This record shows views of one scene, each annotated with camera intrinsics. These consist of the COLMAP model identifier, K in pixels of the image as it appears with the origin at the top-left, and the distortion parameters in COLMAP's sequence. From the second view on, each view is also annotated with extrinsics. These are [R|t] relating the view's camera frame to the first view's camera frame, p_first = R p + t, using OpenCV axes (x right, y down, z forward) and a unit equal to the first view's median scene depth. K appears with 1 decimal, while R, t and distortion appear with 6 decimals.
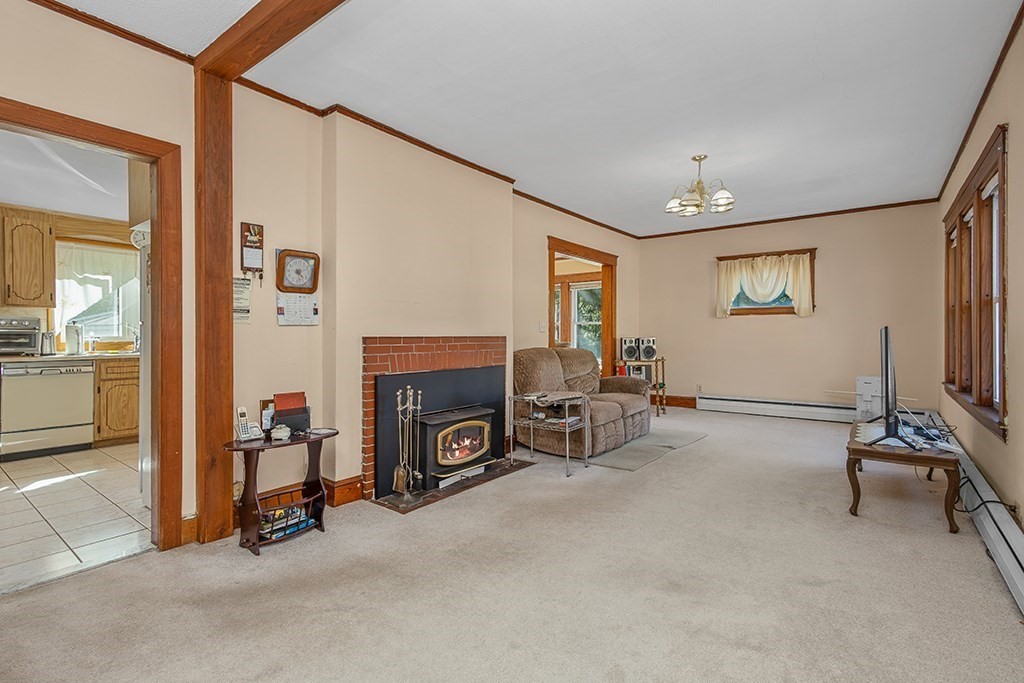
lens RADIAL K [[468.3, 0, 517.1], [0, 468.3, 333.8], [0, 0, 1]] dist [0.013106, -0.003393]
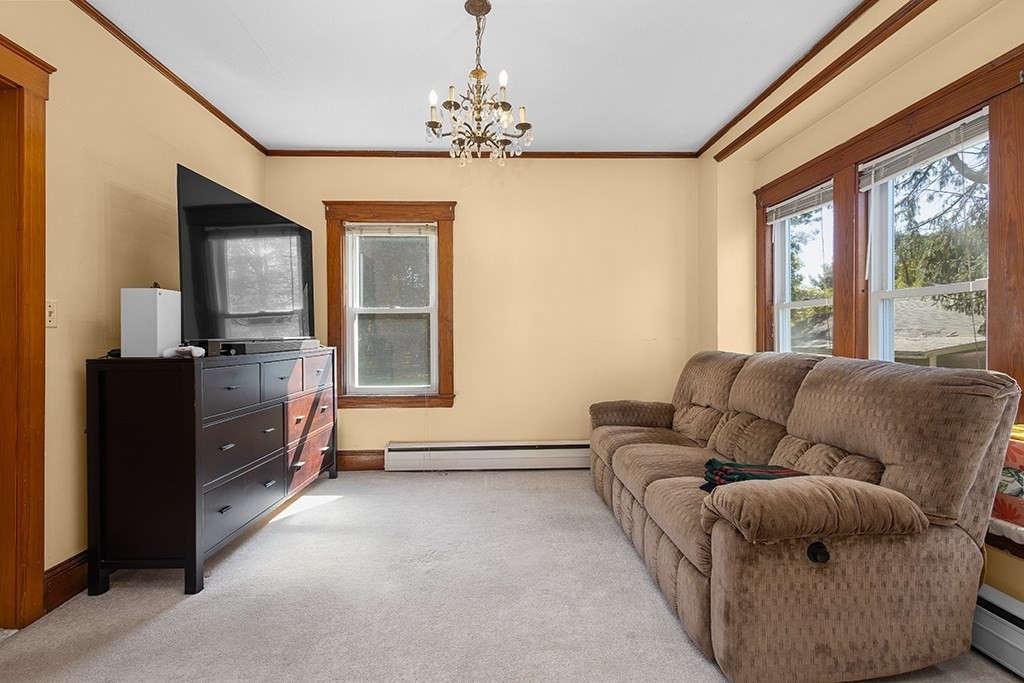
lens RADIAL K [[468.3, 0, 509.4], [0, 468.3, 339.5], [0, 0, 1]] dist [0.013106, -0.003393]
pose [[0.633233, -0.002203, -0.773958, 0.271507], [0.004066, 0.999992, 0.000480, 0.007055], [0.773951, -0.003451, 0.633237, 1.501783]]
